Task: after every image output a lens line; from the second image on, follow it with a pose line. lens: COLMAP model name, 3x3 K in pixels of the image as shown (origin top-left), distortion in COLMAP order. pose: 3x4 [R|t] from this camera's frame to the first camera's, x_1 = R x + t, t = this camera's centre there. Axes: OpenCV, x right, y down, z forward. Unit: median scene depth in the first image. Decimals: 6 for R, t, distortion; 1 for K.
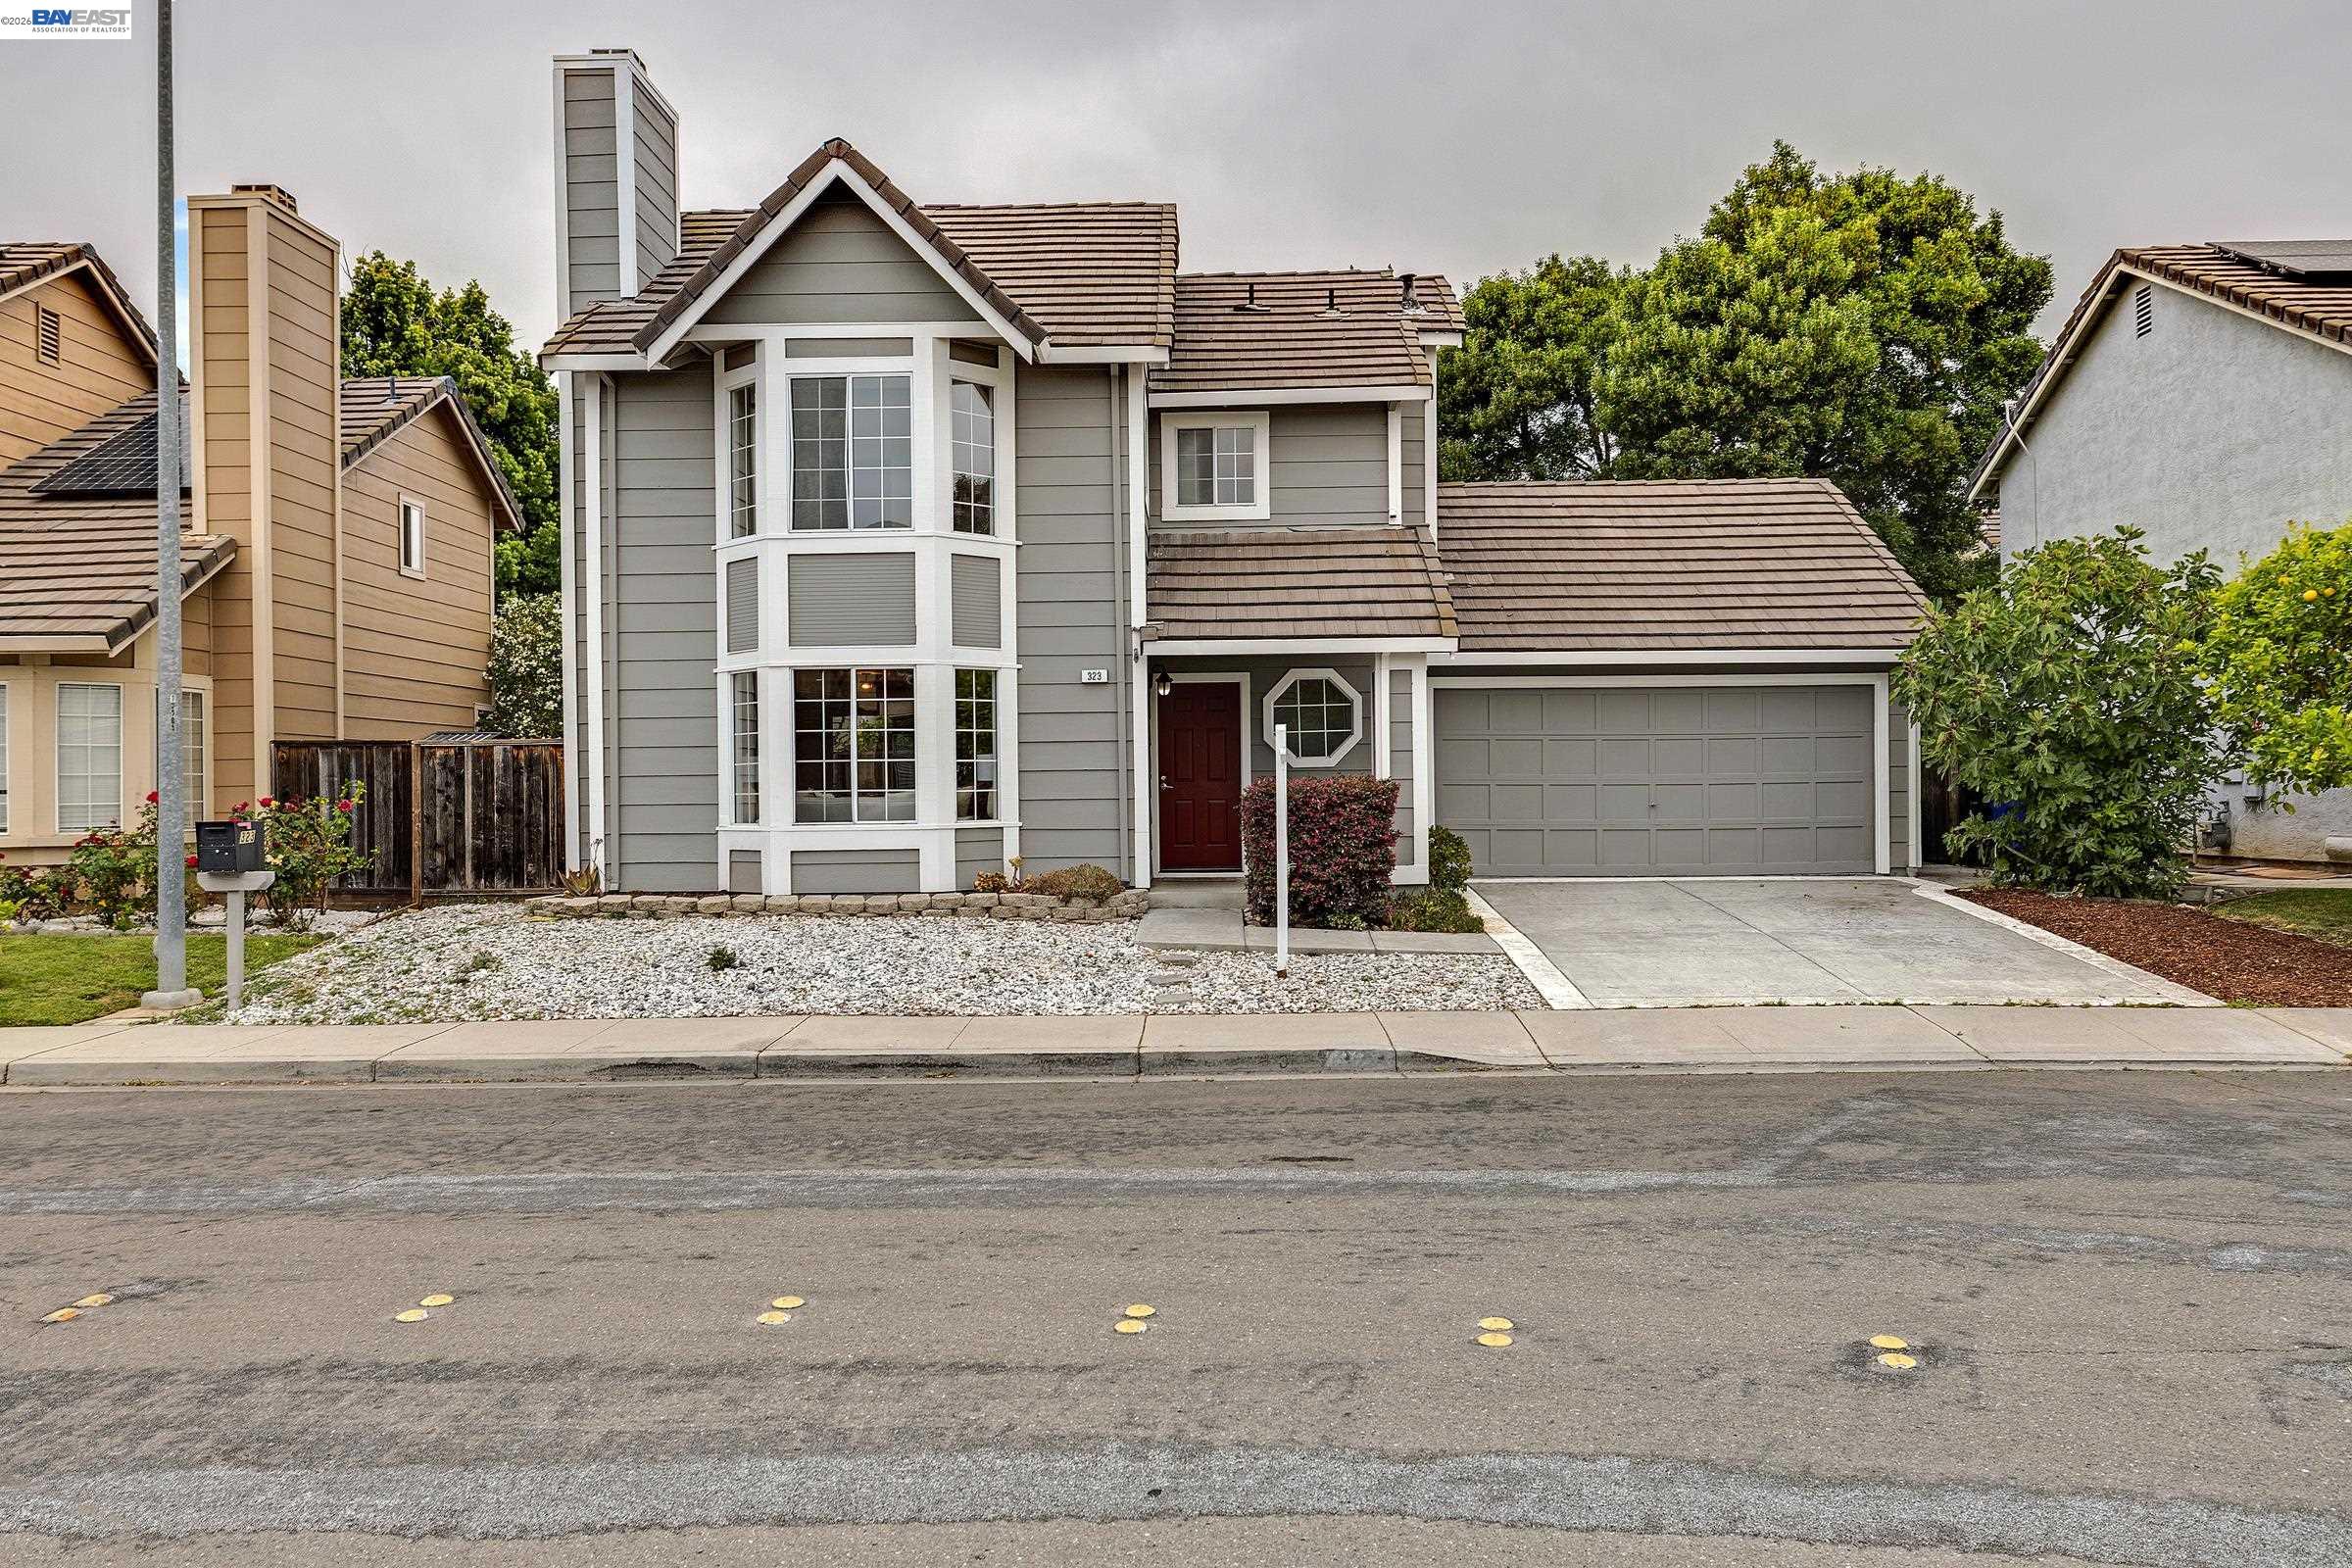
lens RADIAL K [[1742.7, 0, 1176.0], [0, 1742.7, 784.0], [0, 0, 1]] dist [0.000518, 0.000137]
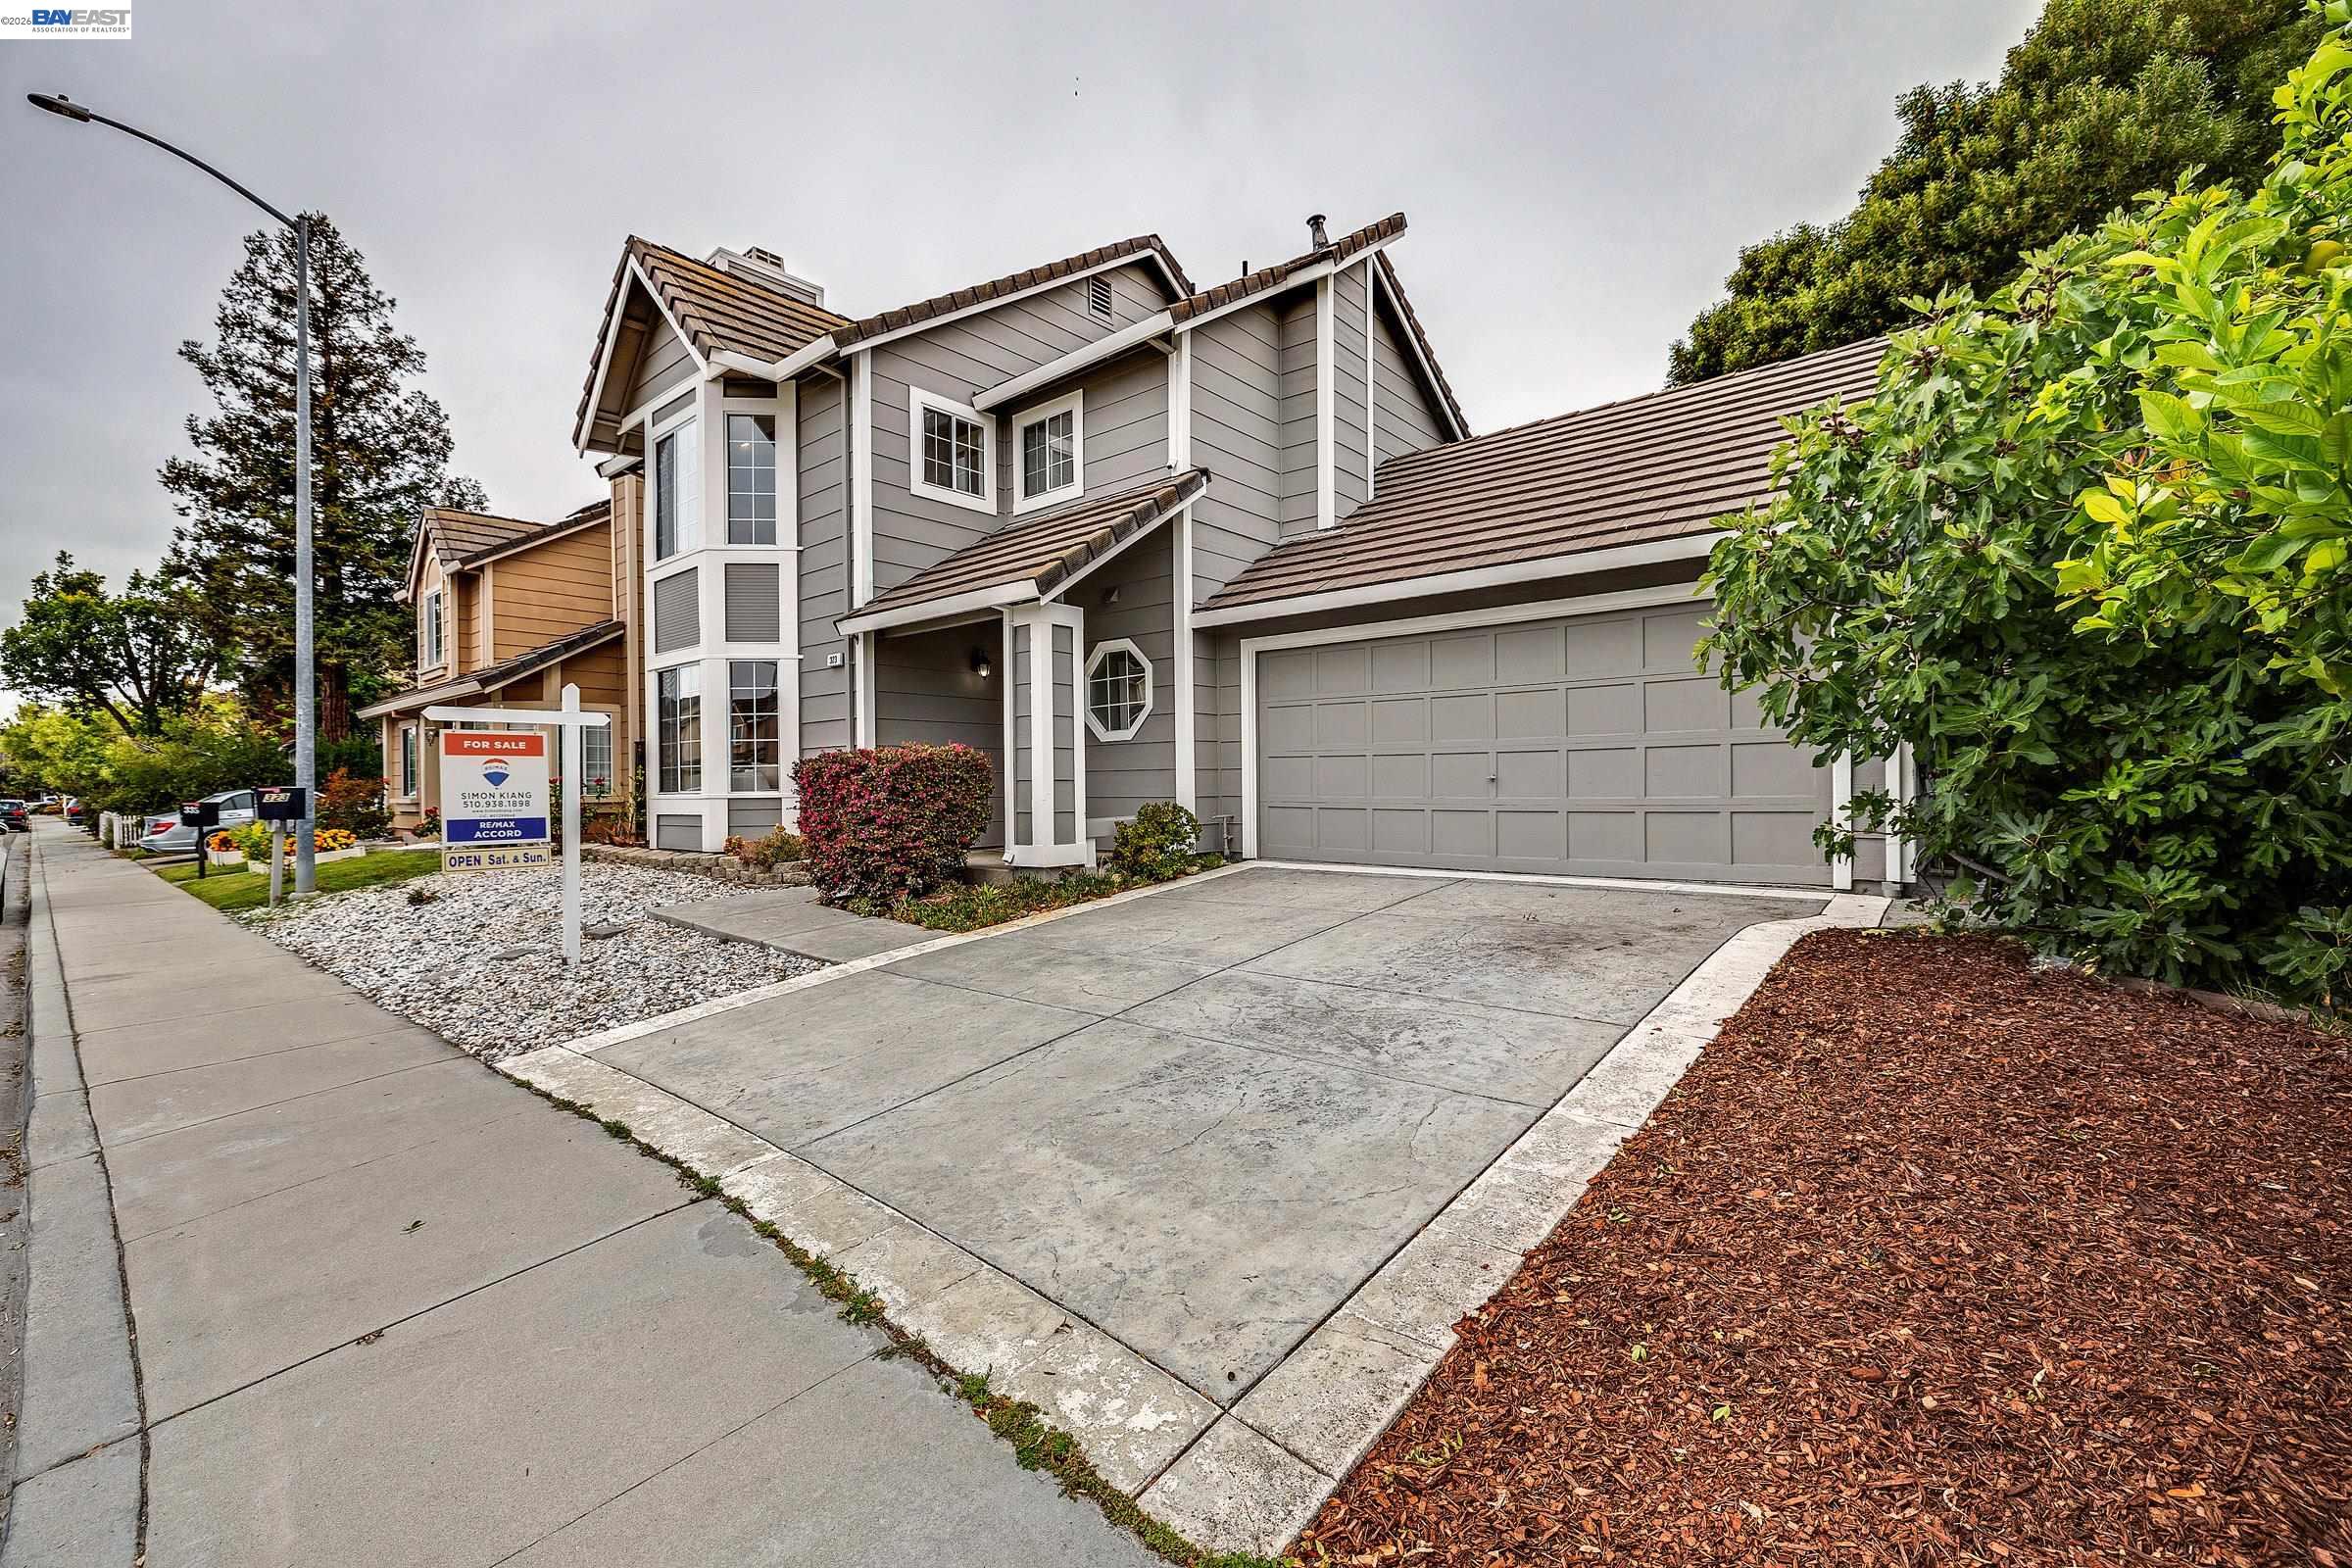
lens RADIAL K [[982.0, 0, 1169.8], [0, 982.0, 785.1], [0, 0, 1]] dist [-0.000889, -0.000329]
pose [[0.764465, 0.001502, -0.644664, 0.461228], [0.002562, 0.999982, 0.005367, 0.012610], [0.644661, -0.005755, 0.764447, 0.600255]]
